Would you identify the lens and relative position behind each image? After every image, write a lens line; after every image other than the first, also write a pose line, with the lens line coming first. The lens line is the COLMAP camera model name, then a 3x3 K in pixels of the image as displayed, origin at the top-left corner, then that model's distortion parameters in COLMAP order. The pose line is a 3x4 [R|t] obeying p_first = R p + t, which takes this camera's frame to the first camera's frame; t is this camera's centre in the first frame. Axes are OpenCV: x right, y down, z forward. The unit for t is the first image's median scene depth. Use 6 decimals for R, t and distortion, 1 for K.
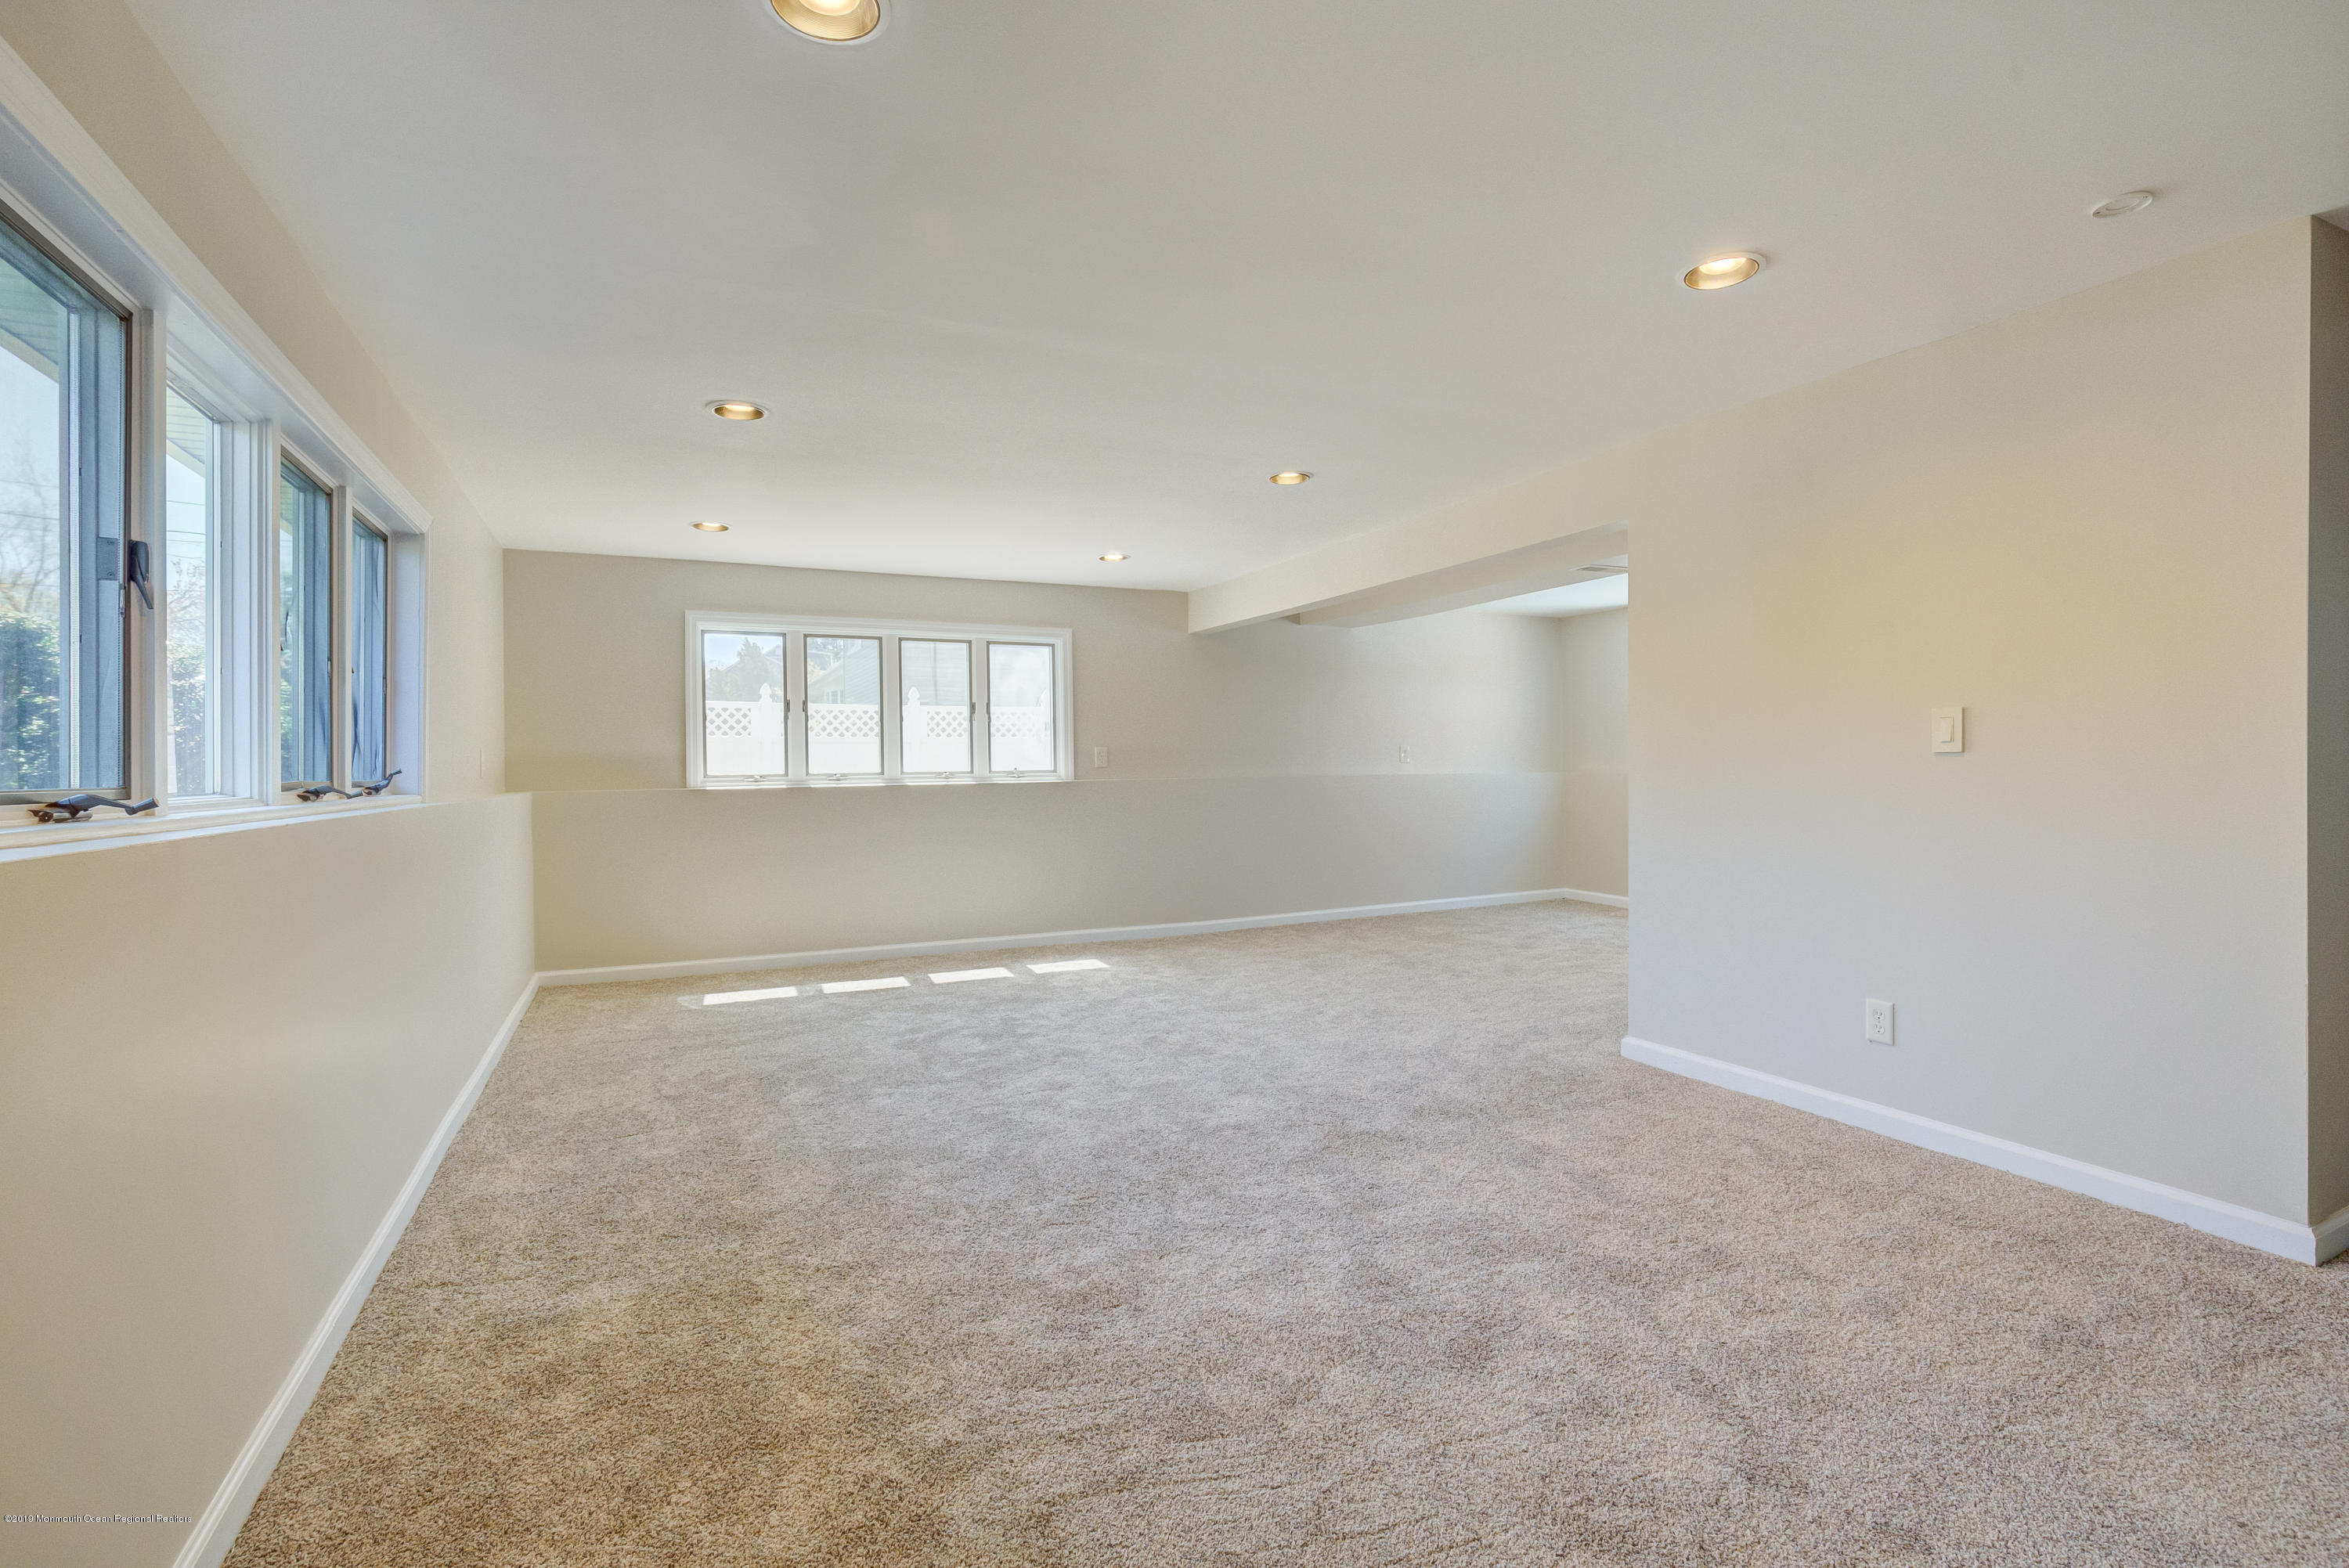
lens RADIAL K [[1063.9, 0, 1179.7], [0, 1063.9, 787.1], [0, 0, 1]] dist [-0.001614, 0.000275]
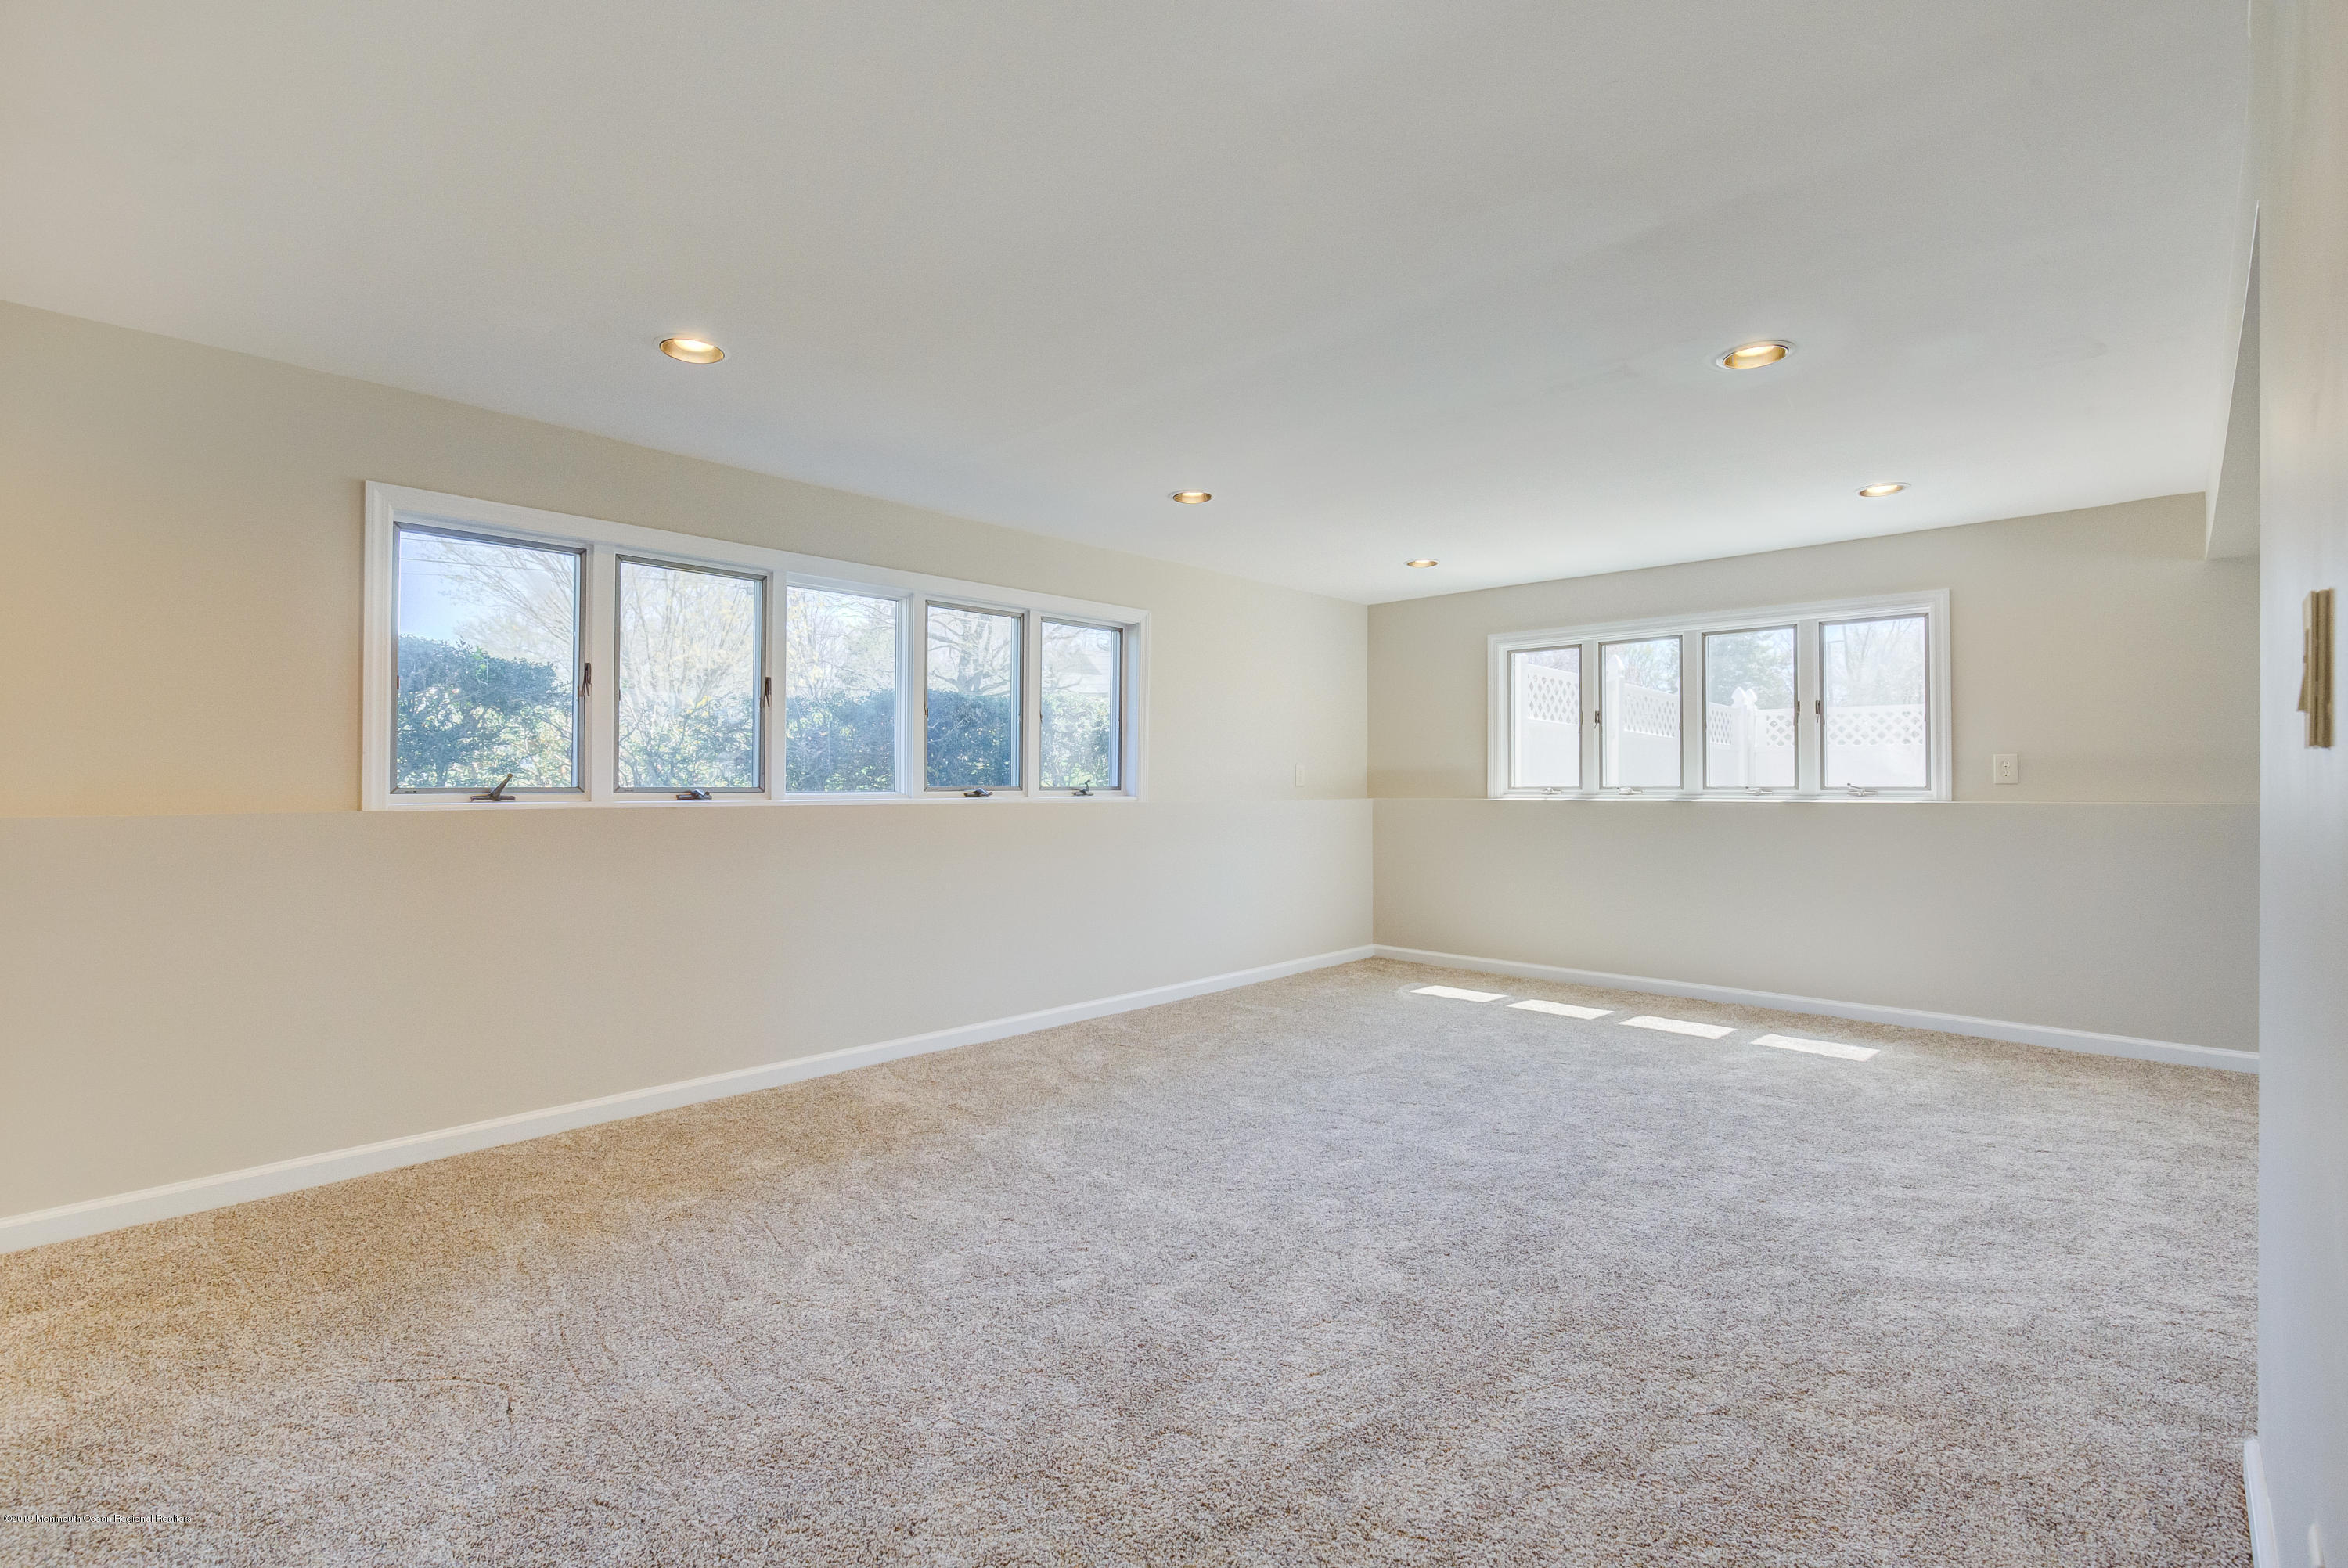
lens RADIAL K [[1063.4, 0, 1179.2], [0, 1063.4, 787.1], [0, 0, 1]] dist [-0.001614, 0.000275]
pose [[0.371293, 0.013426, -0.928419, 0.387682], [-0.023346, 0.999714, 0.005120, -0.007635], [0.928222, 0.019774, 0.371500, 0.268008]]
